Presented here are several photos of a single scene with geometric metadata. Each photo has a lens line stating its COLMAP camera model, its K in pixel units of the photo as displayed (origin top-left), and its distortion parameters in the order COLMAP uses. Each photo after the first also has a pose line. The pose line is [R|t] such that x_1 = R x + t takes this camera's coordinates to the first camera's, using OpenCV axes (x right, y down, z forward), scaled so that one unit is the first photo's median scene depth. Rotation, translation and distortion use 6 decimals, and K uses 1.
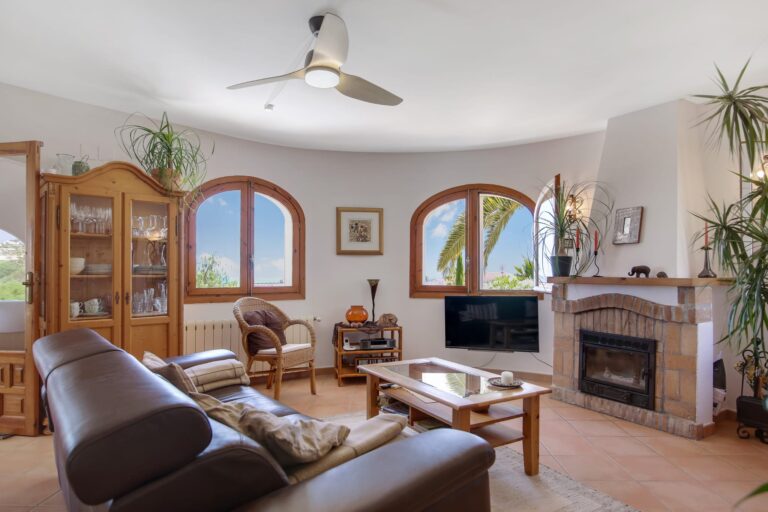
lens RADIAL K [[446.0, 0, 383.3], [0, 446.0, 268.8], [0, 0, 1]] dist [-0.001371, -0.001368]
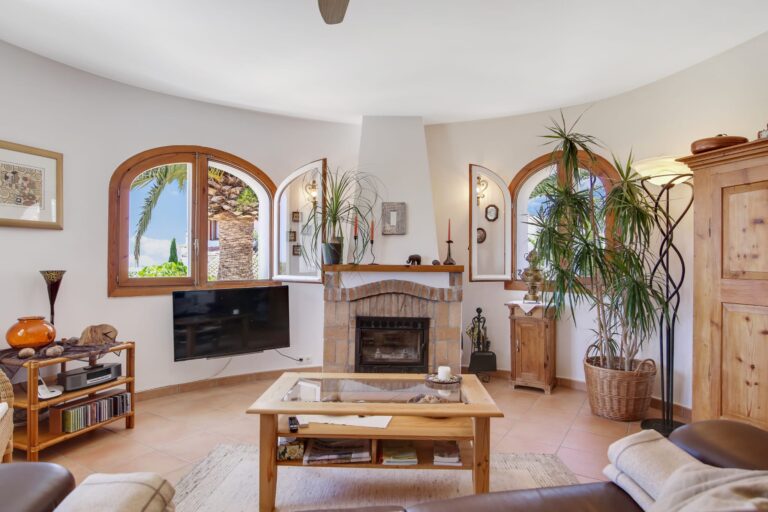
lens RADIAL K [[446.0, 0, 383.3], [0, 446.0, 268.8], [0, 0, 1]] dist [-0.001371, -0.001368]
pose [[0.528033, -0.014212, 0.849105, -0.386302], [-0.011066, 0.999660, 0.023614, 0.002802], [-0.849152, -0.021865, 0.527696, 0.409428]]
